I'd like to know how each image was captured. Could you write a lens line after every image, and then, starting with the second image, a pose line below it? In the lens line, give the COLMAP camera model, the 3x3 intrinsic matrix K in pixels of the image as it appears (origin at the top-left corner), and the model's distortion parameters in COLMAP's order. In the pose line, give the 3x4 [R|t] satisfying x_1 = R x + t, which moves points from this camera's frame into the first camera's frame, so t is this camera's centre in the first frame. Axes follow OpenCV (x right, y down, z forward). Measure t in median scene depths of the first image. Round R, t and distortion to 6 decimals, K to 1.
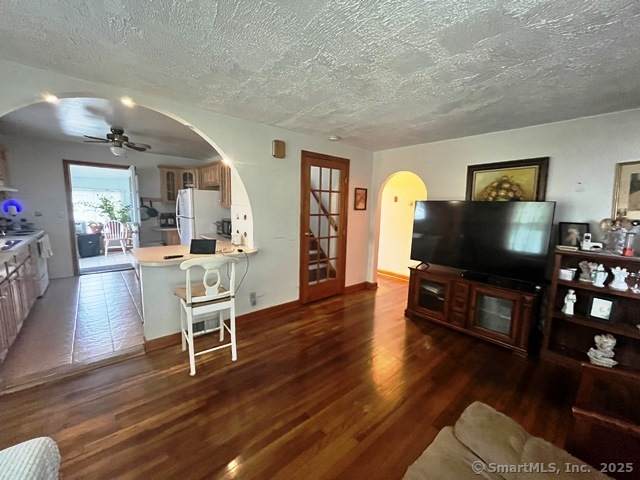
lens RADIAL K [[256.2, 0, 319.0], [0, 256.2, 241.1], [0, 0, 1]] dist [-0.002064, -0.000058]
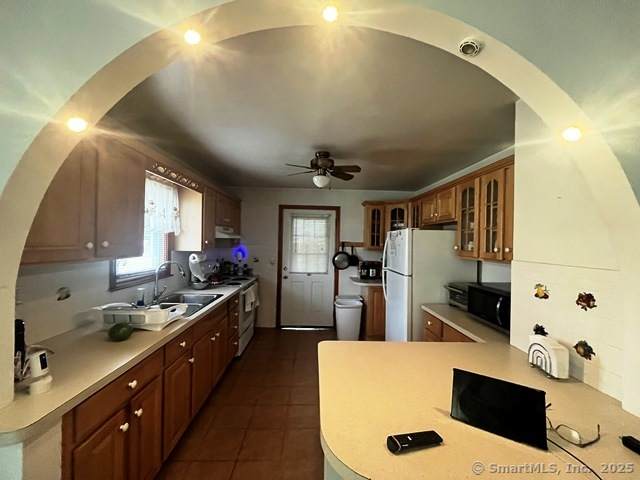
lens RADIAL K [[256.2, 0, 319.0], [0, 256.2, 241.7], [0, 0, 1]] dist [-0.002064, -0.000058]
pose [[0.769279, -0.010066, -0.638834, -0.274315], [-0.088225, 0.988624, -0.121818, -0.077933], [0.632793, 0.150073, 0.759639, 0.392869]]
